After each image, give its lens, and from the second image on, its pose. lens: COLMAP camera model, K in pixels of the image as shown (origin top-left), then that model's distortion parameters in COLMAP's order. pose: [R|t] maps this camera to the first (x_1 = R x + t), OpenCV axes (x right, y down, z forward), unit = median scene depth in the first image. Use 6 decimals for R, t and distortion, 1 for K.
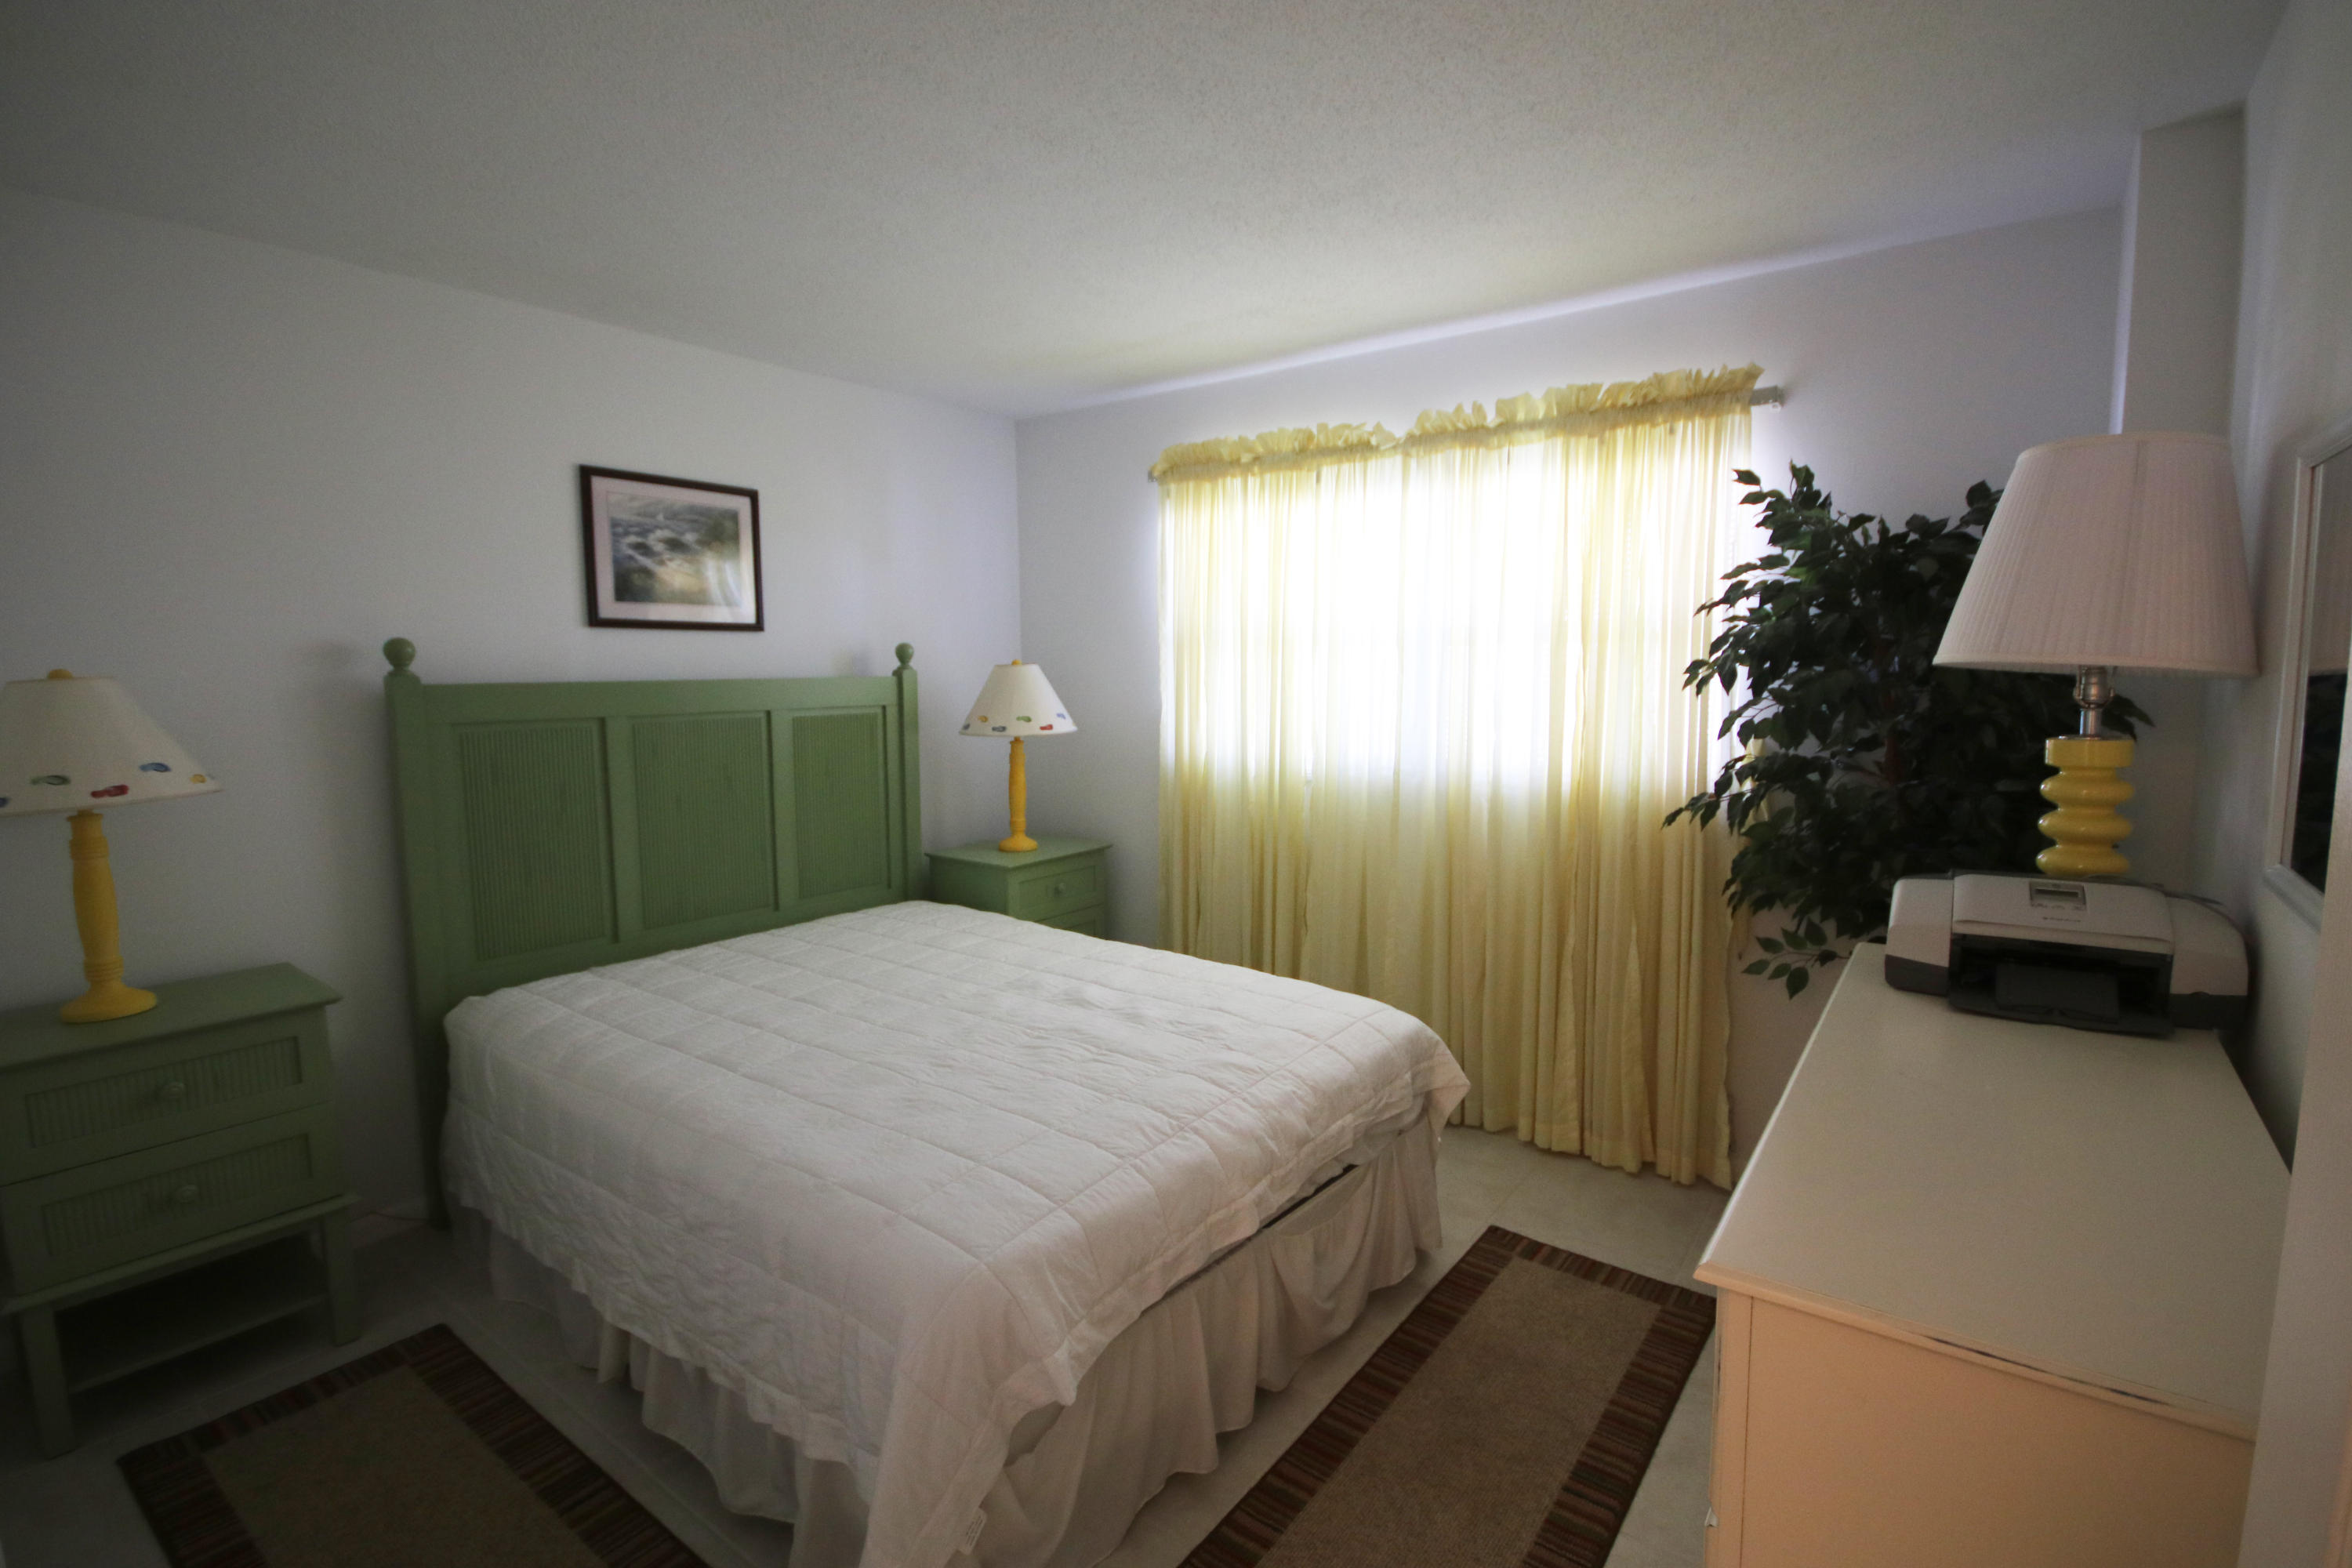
lens RADIAL K [[1098.0, 0, 1154.3], [0, 1098.0, 780.5], [0, 0, 1]] dist [0.009153, 0.000280]
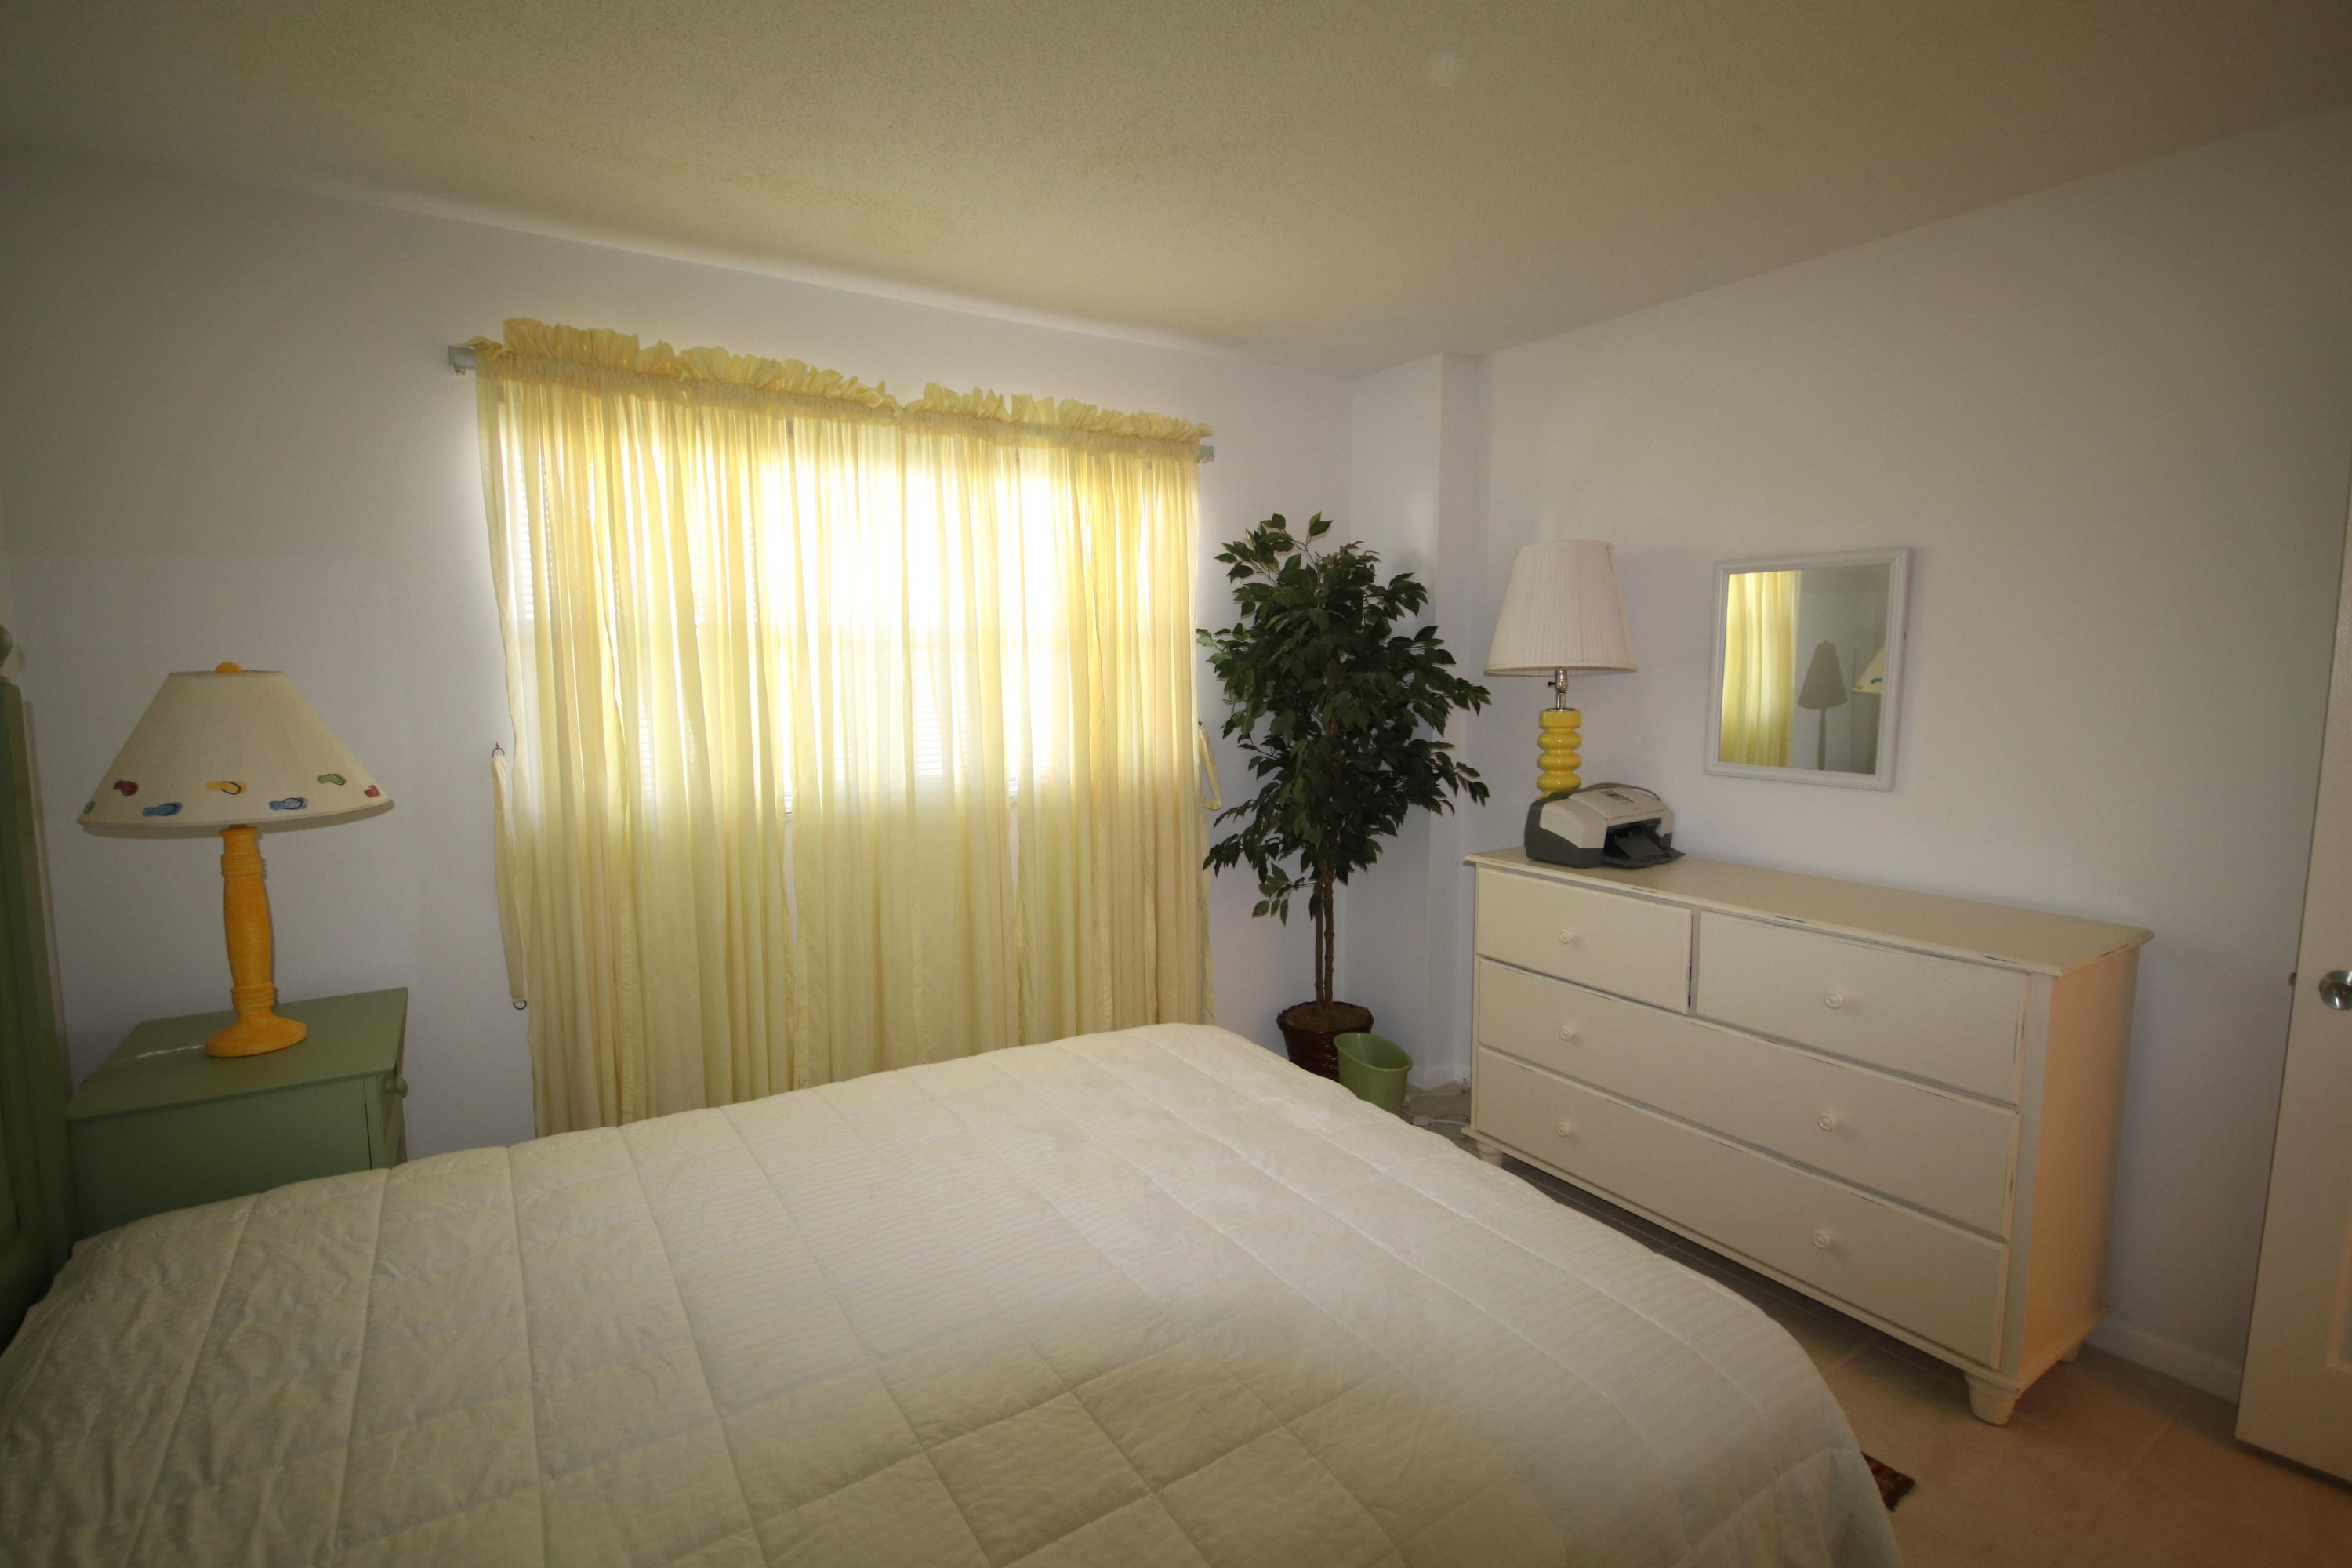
lens RADIAL K [[1098.0, 0, 1154.3], [0, 1098.0, 780.5], [0, 0, 1]] dist [0.009153, 0.000280]
pose [[0.344727, -0.095436, 0.933839, -0.569482], [0.101840, 0.992749, 0.063862, -0.060786], [-0.933162, 0.073087, 0.351946, 0.570994]]
